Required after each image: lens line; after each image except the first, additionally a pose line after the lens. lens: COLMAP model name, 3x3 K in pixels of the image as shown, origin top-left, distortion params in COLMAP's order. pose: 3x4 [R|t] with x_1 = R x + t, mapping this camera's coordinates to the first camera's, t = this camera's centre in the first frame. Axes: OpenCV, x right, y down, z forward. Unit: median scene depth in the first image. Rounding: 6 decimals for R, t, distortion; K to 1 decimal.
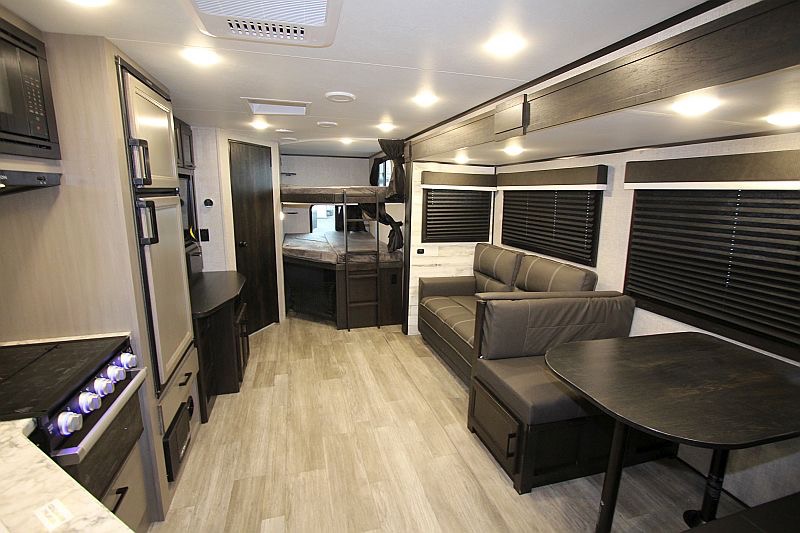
lens RADIAL K [[382.1, 0, 401.3], [0, 382.1, 263.9], [0, 0, 1]] dist [-0.013639, 0.000737]
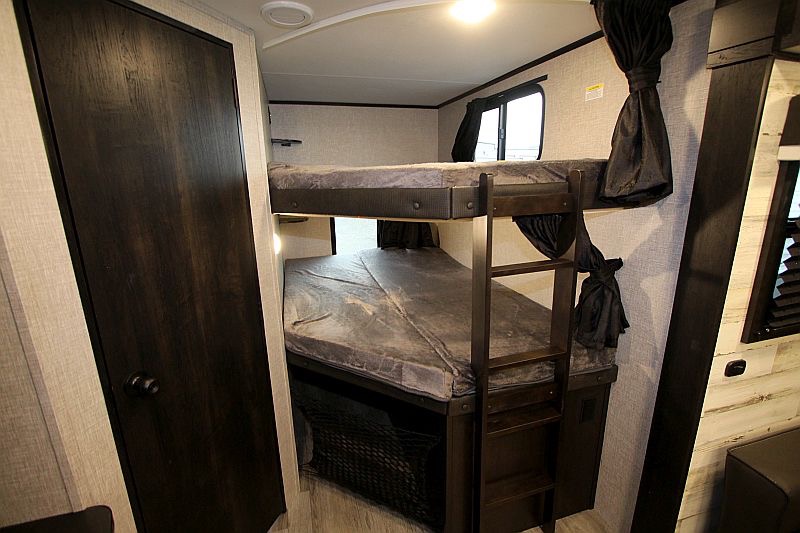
lens RADIAL K [[382.1, 0, 406.0], [0, 382.1, 263.3], [0, 0, 1]] dist [-0.013639, 0.000737]
pose [[0.999355, -0.032781, 0.014670, -0.281795], [0.031879, 0.997808, 0.057984, -0.185847], [-0.016539, -0.057479, 0.998210, 0.907300]]
